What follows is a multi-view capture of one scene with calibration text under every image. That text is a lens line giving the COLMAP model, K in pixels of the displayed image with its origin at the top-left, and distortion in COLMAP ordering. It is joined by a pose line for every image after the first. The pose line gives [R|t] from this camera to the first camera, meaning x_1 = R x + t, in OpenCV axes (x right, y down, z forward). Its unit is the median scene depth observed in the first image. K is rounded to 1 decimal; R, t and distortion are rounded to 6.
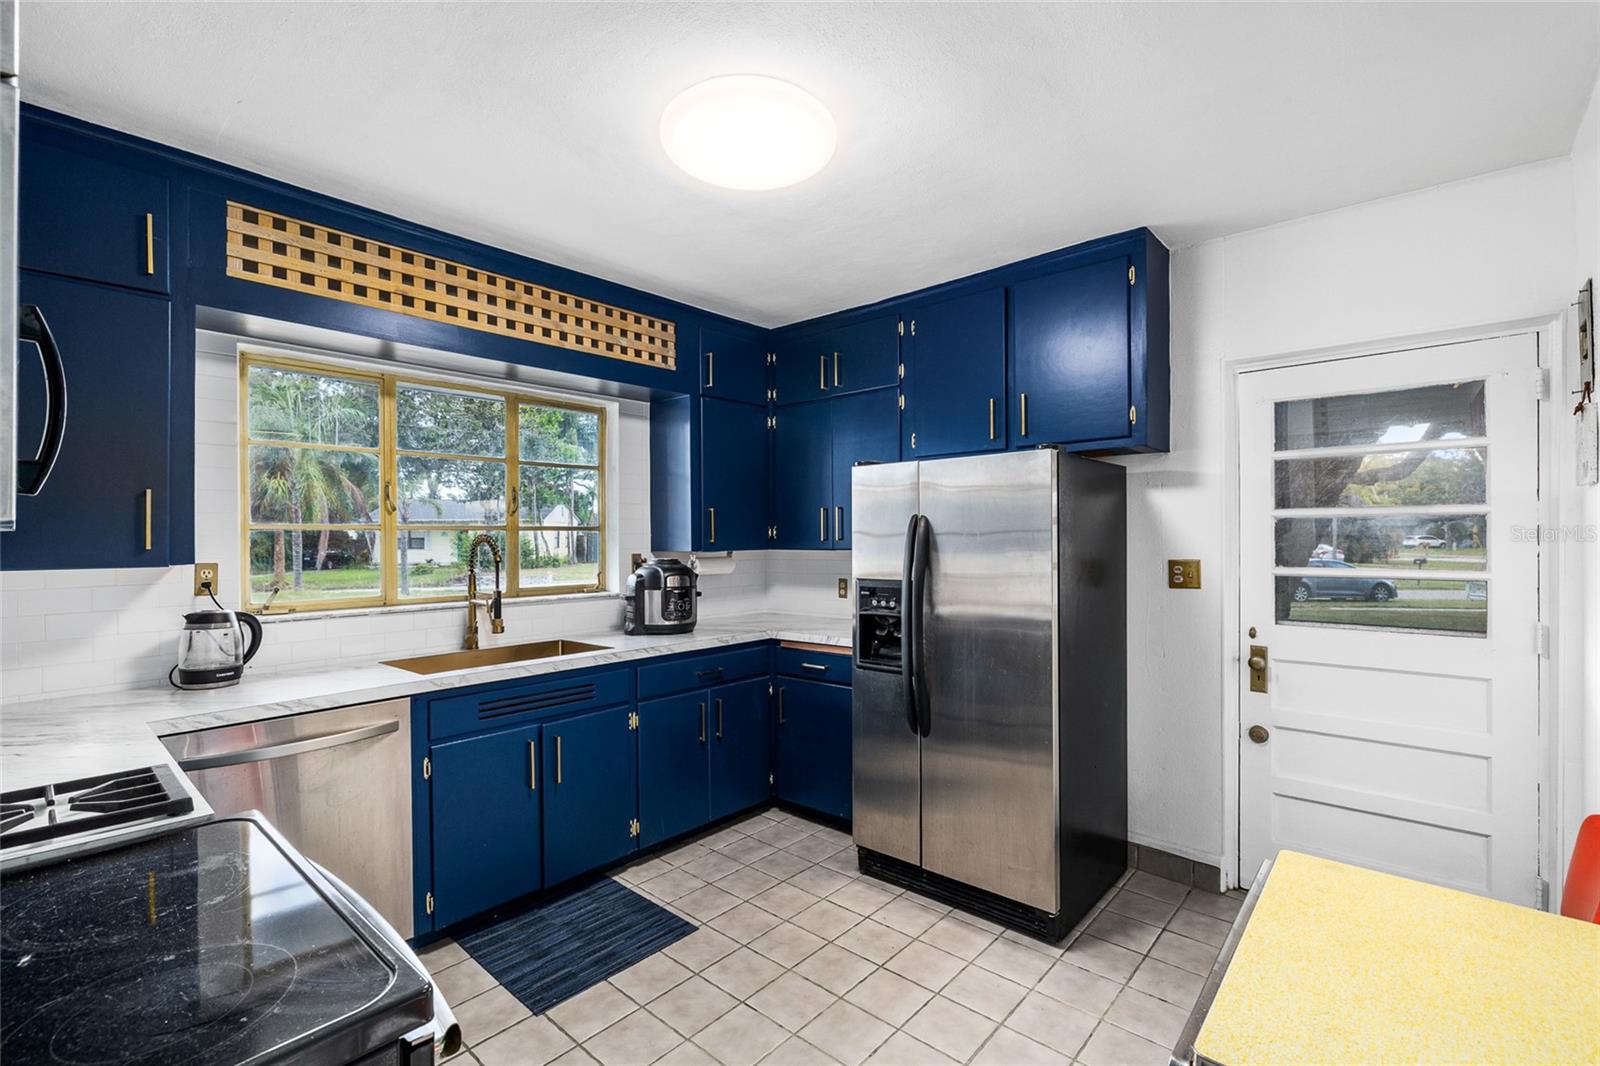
lens RADIAL K [[713.4, 0, 800.0], [0, 713.4, 533.0], [0, 0, 1]] dist [-0.001891, -0.000066]
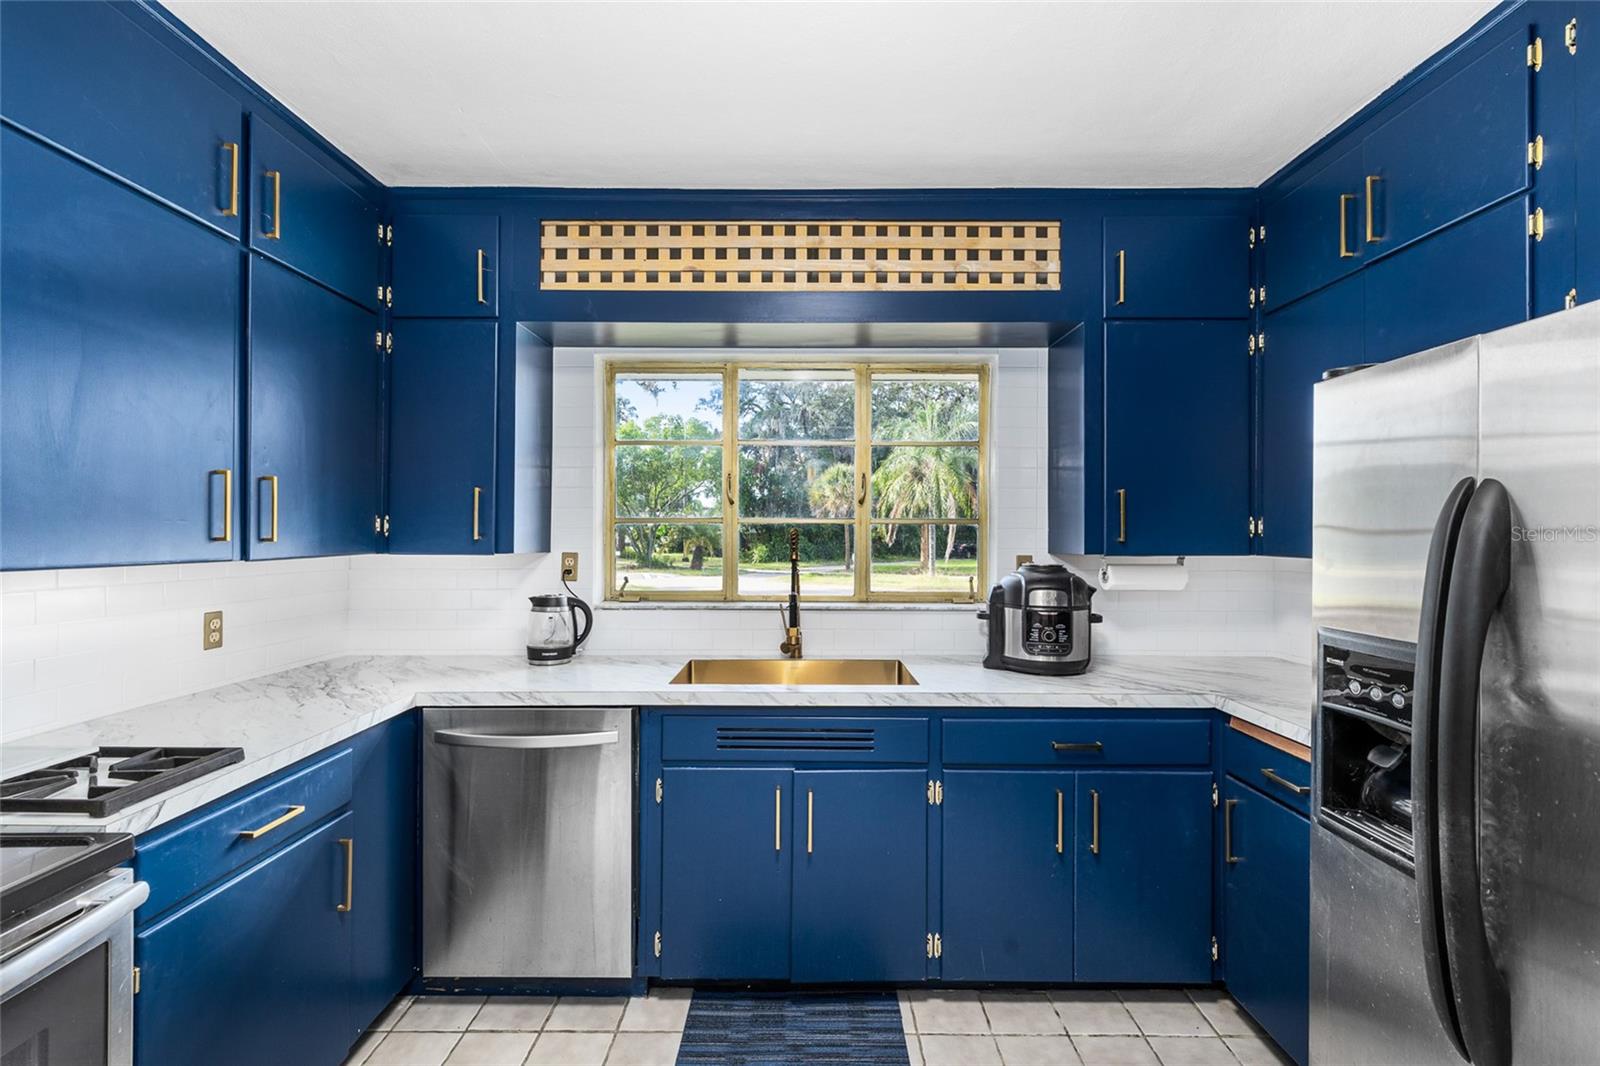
lens RADIAL K [[683.0, 0, 804.3], [0, 683.0, 528.1], [0, 0, 1]] dist [0.001387, 0.000351]
pose [[0.662228, 0.002065, -0.749299, 0.184967], [-0.003444, 0.999994, -0.000287, 0.002190], [0.749294, 0.002770, 0.662231, 0.452860]]
